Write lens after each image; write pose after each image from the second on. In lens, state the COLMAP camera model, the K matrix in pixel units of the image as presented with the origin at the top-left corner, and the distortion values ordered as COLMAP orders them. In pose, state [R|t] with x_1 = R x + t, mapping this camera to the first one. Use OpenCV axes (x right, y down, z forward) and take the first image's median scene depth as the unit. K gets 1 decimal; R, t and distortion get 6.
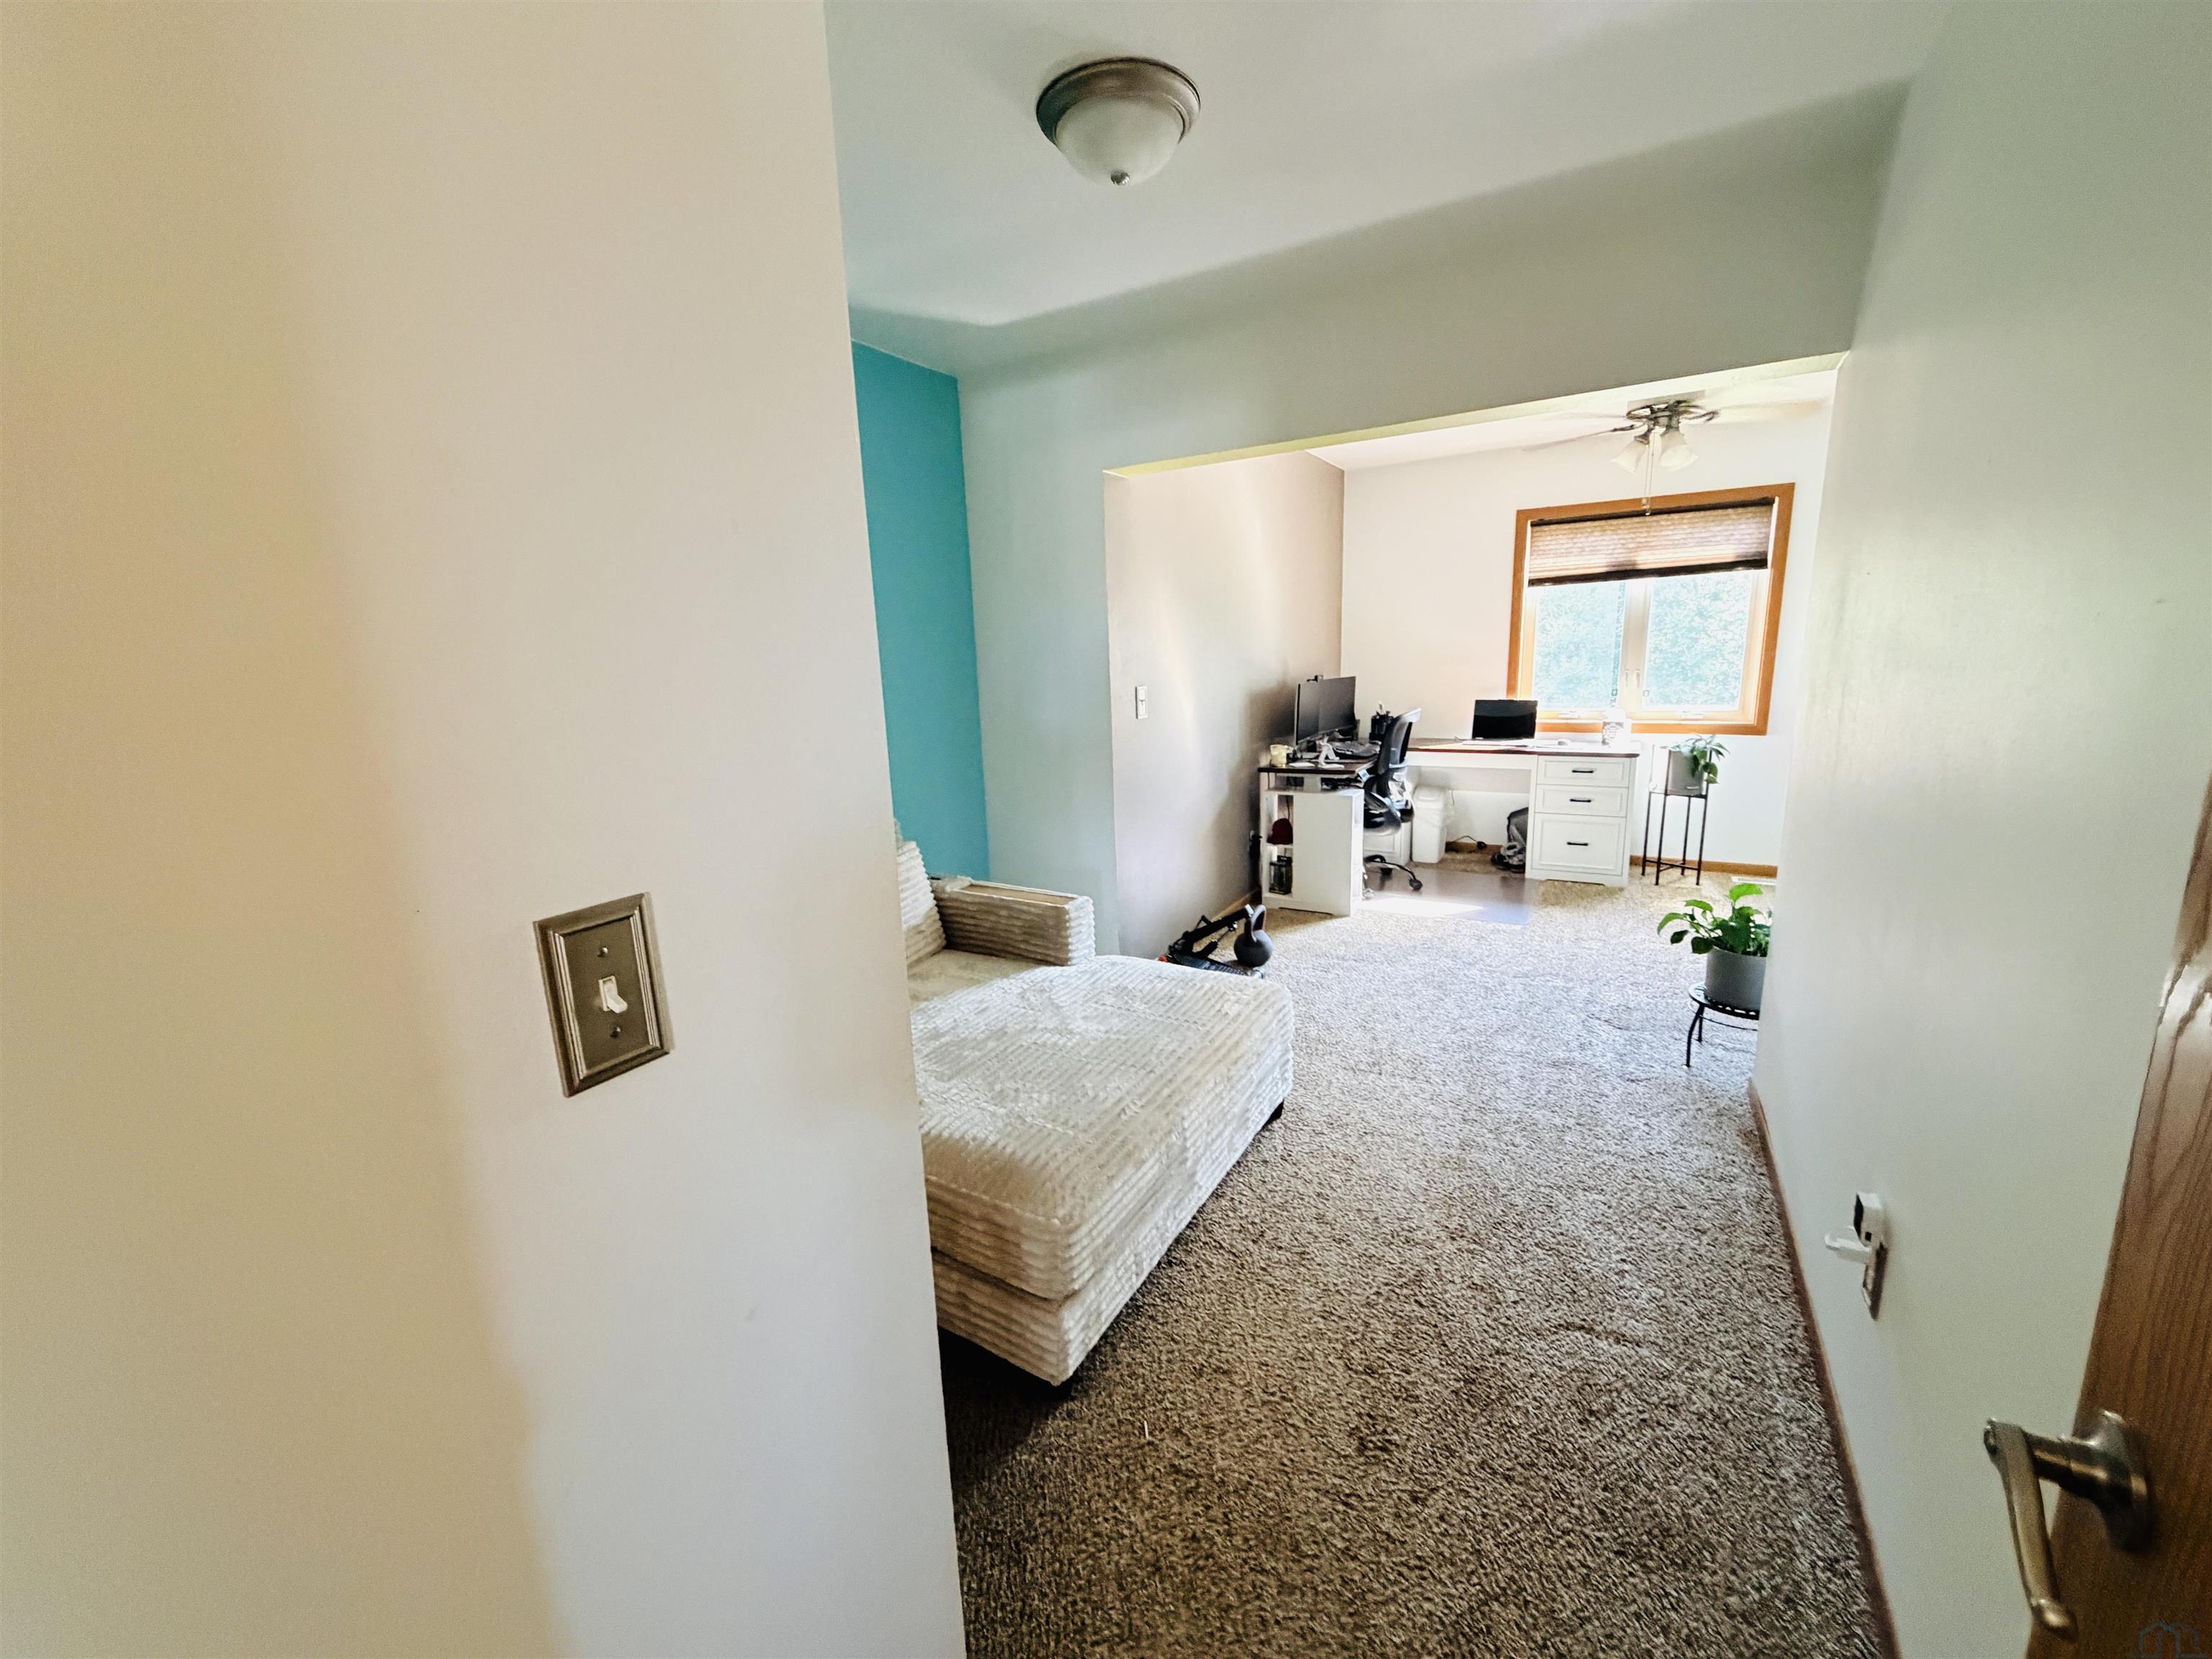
lens RADIAL K [[892.6, 0, 1114.9], [0, 892.6, 833.3], [0, 0, 1]] dist [-0.000743, -0.000369]
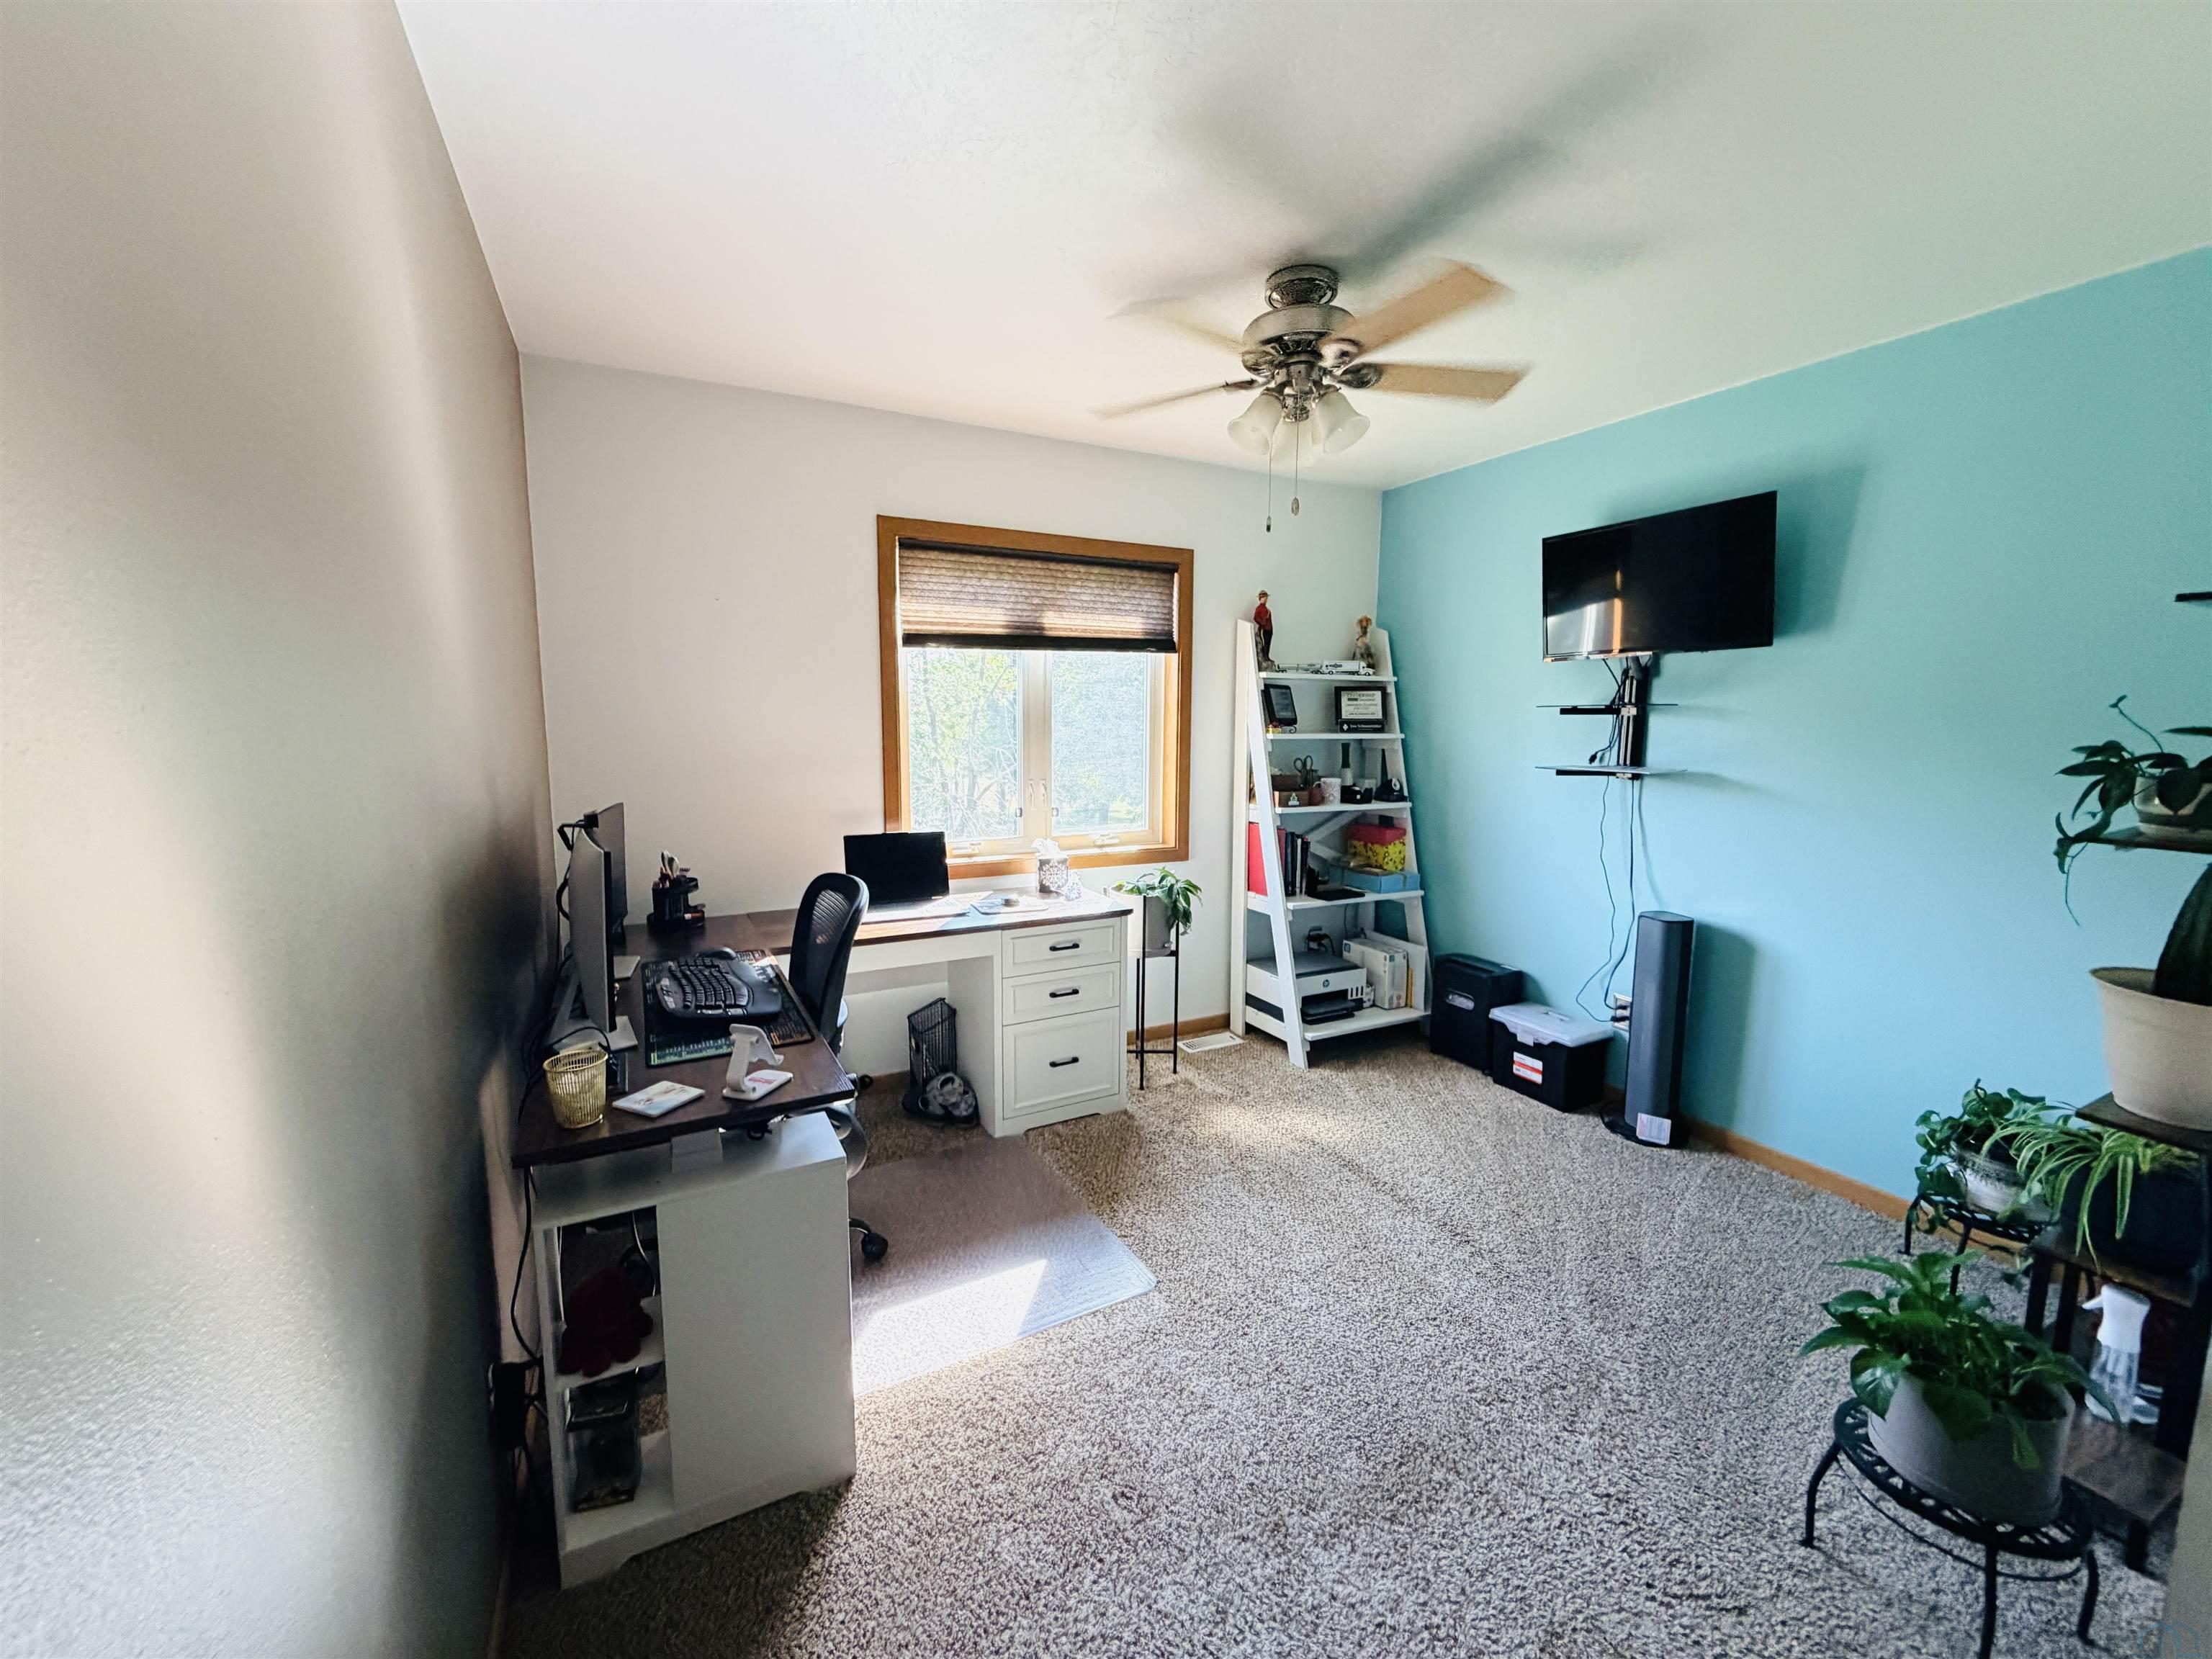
lens RADIAL K [[892.6, 0, 1097.7], [0, 892.6, 827.2], [0, 0, 1]] dist [-0.000743, -0.000369]
pose [[0.527227, -0.068281, 0.846977, 0.014583], [0.142943, 0.989688, -0.009193, -0.135856], [-0.837615, 0.125916, 0.531550, 0.608563]]
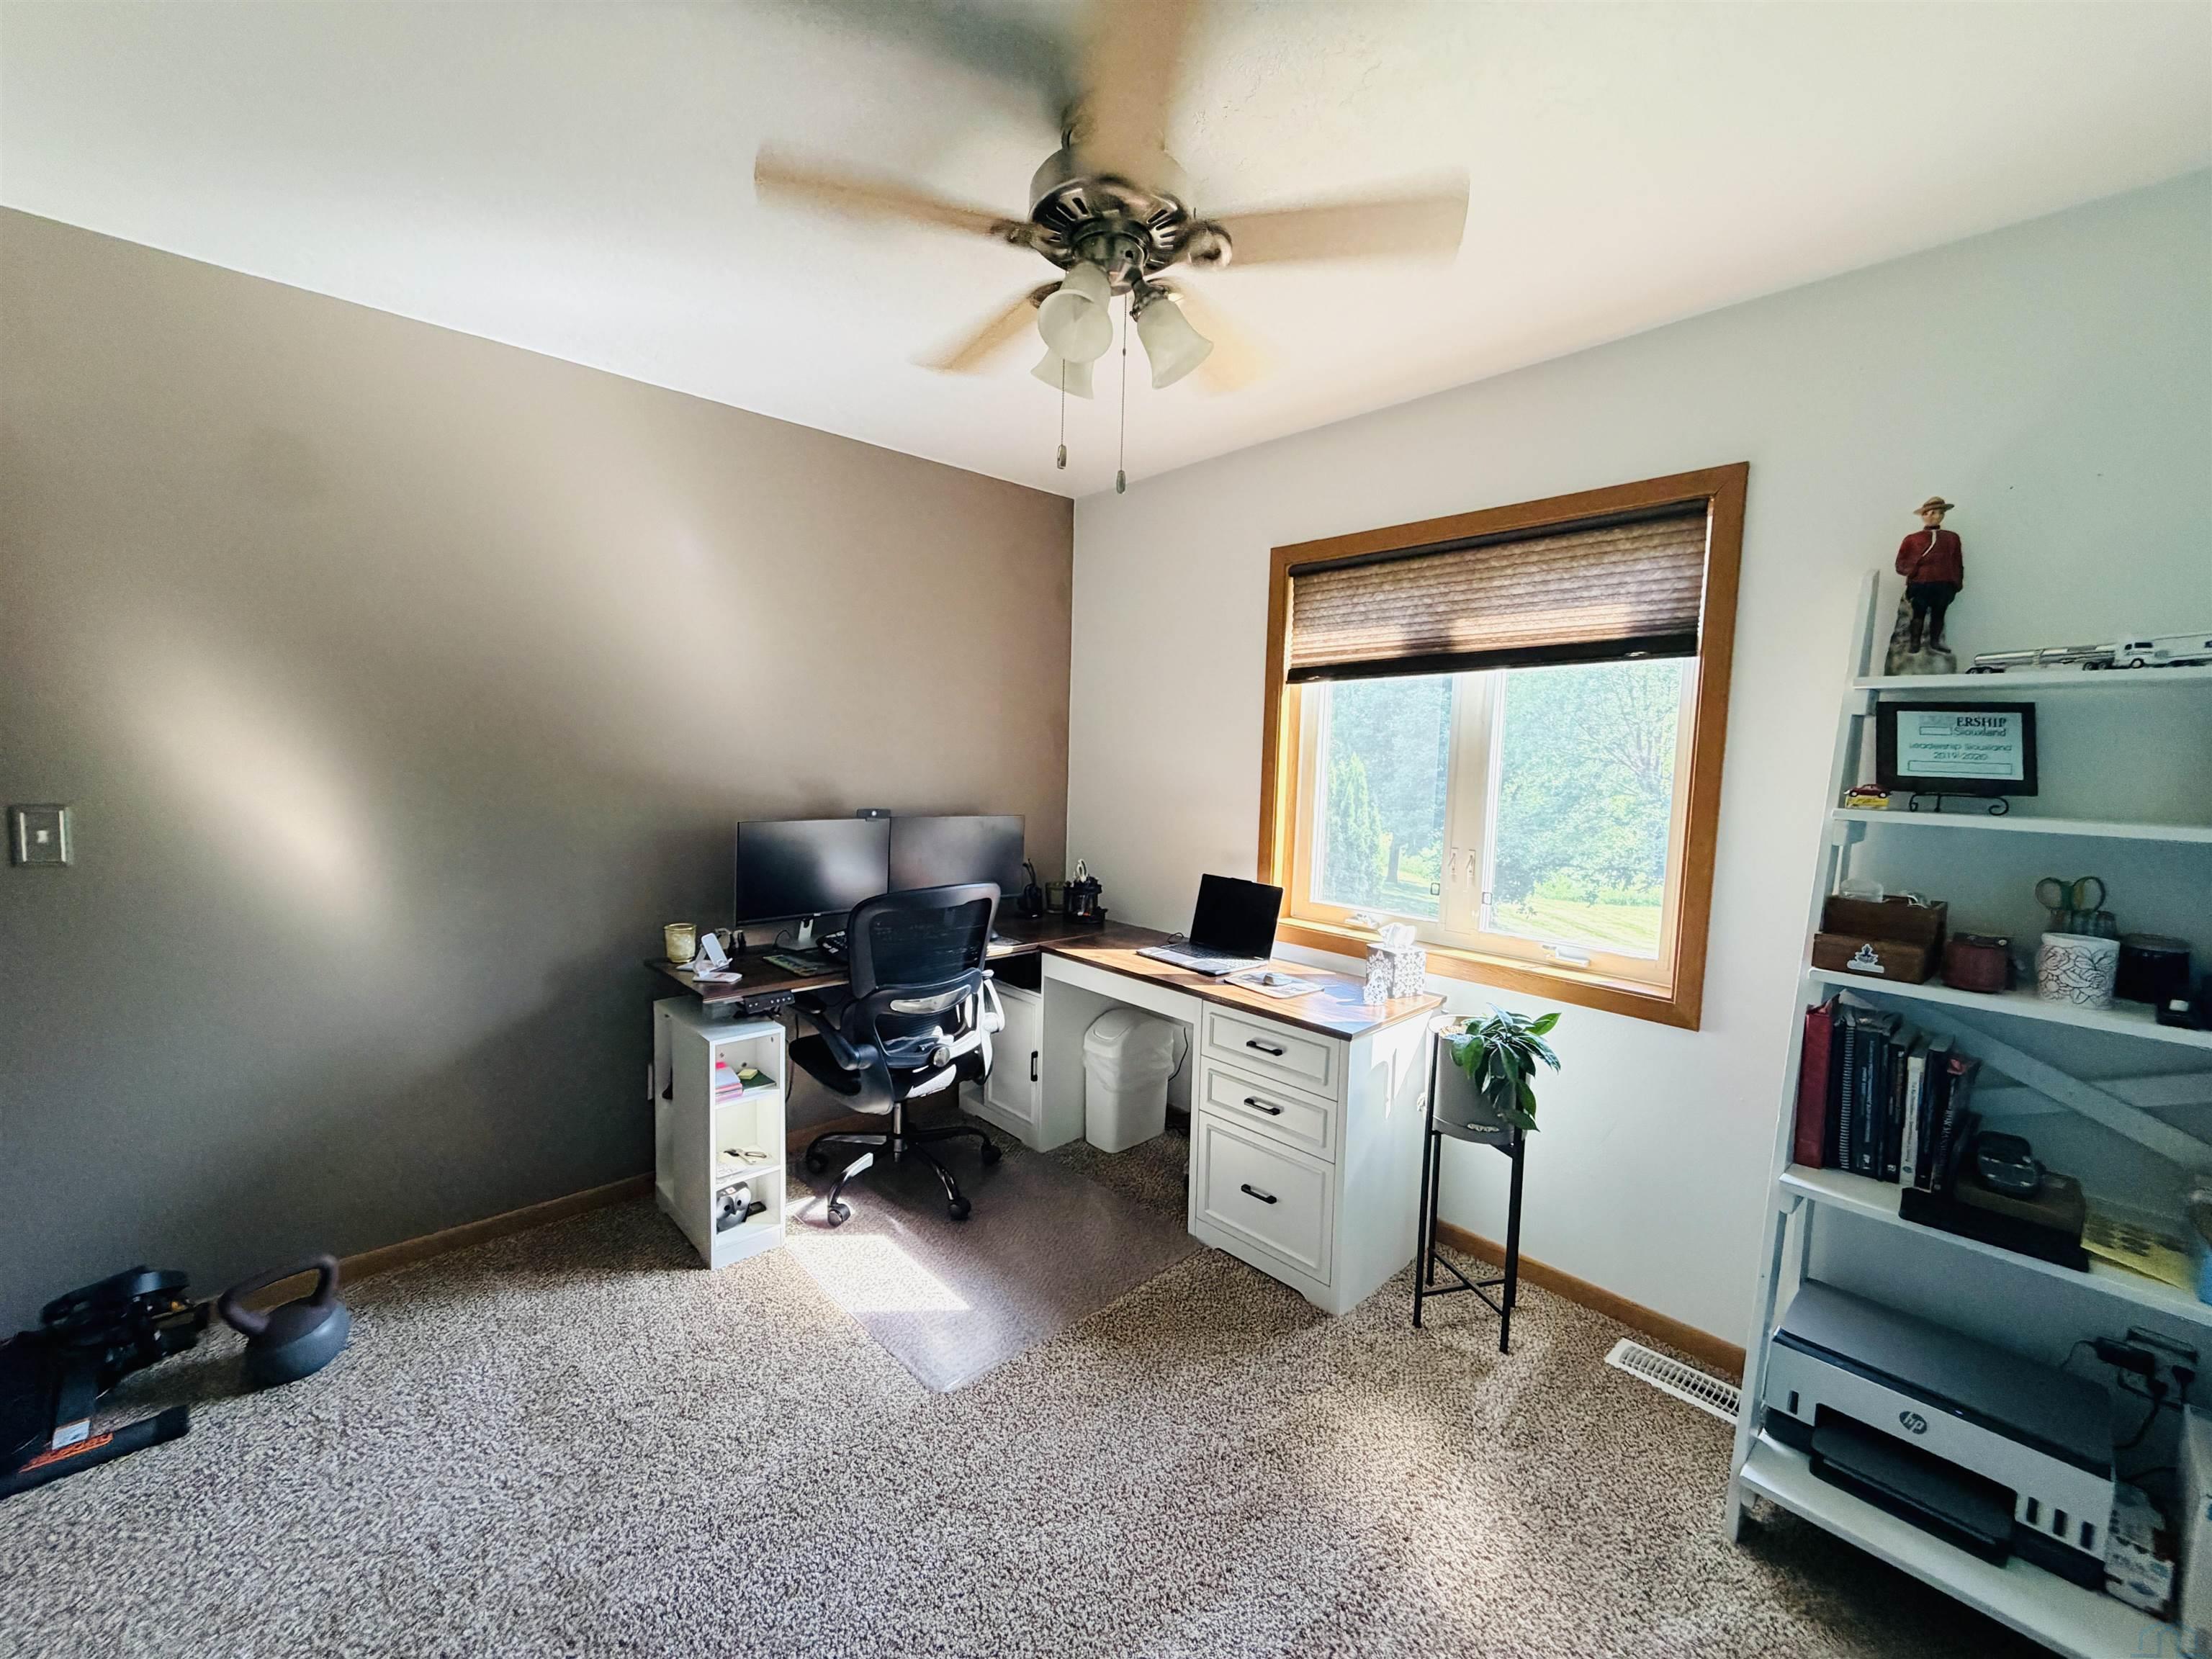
lens RADIAL K [[892.6, 0, 1109.9], [0, 892.6, 826.7], [0, 0, 1]] dist [-0.000743, -0.000369]
pose [[0.953183, 0.083479, -0.290642, 0.546995], [-0.115348, 0.988841, -0.094273, -0.127073], [0.279529, 0.123384, 0.952176, 0.469235]]
